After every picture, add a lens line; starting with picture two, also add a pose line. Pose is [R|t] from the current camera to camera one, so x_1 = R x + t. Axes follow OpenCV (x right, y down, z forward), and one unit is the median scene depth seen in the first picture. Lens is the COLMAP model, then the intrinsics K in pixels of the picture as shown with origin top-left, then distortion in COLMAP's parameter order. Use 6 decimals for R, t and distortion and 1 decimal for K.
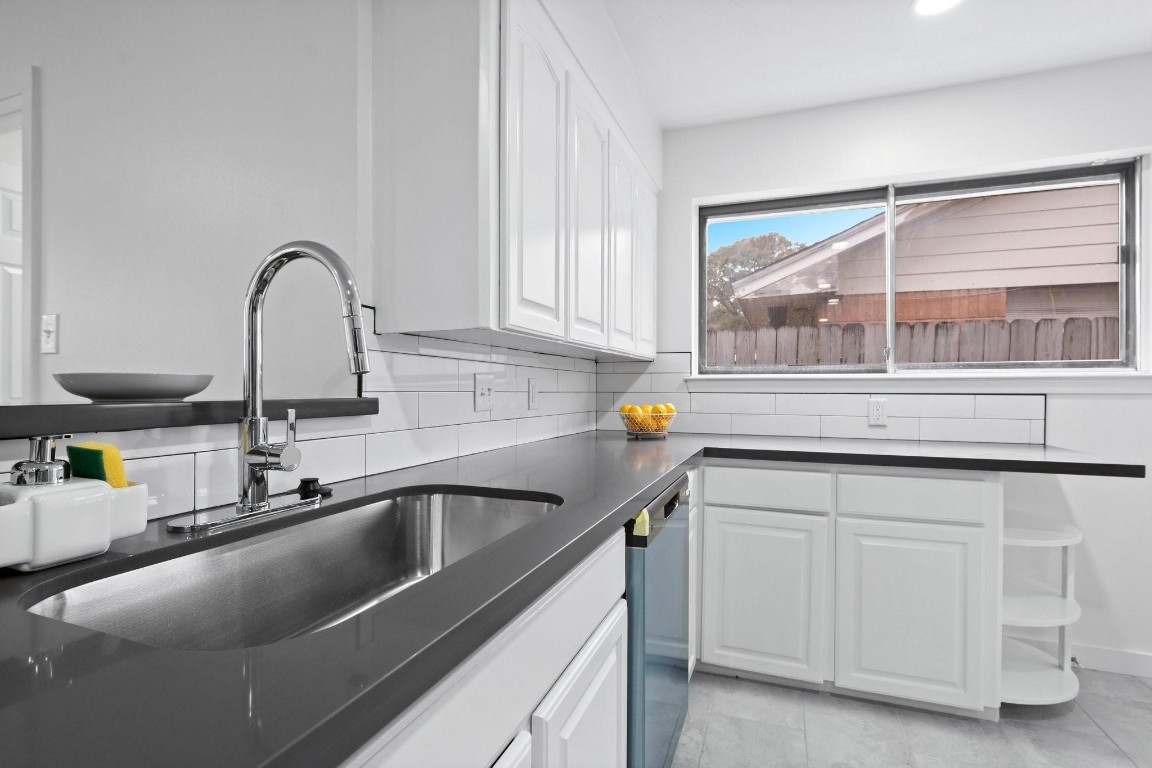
lens RADIAL K [[544.6, 0, 575.6], [0, 544.6, 388.9], [0, 0, 1]] dist [-0.019529, 0.006945]
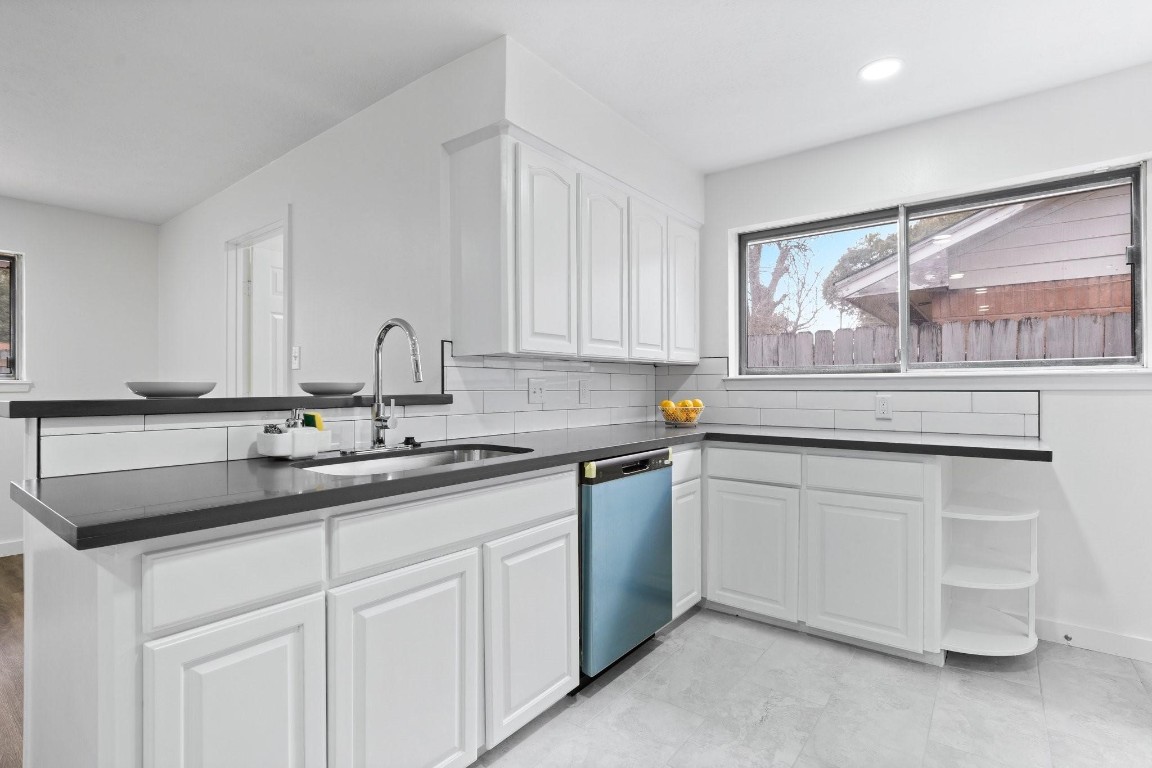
lens RADIAL K [[547.5, 0, 576.0], [0, 547.5, 384.0], [0, 0, 1]] dist [-0.013766, 0.000866]
pose [[0.955892, -0.007693, -0.293619, 0.280815], [0.005770, 0.999956, -0.007414, -0.000597], [0.293663, 0.005393, 0.955894, -0.291944]]
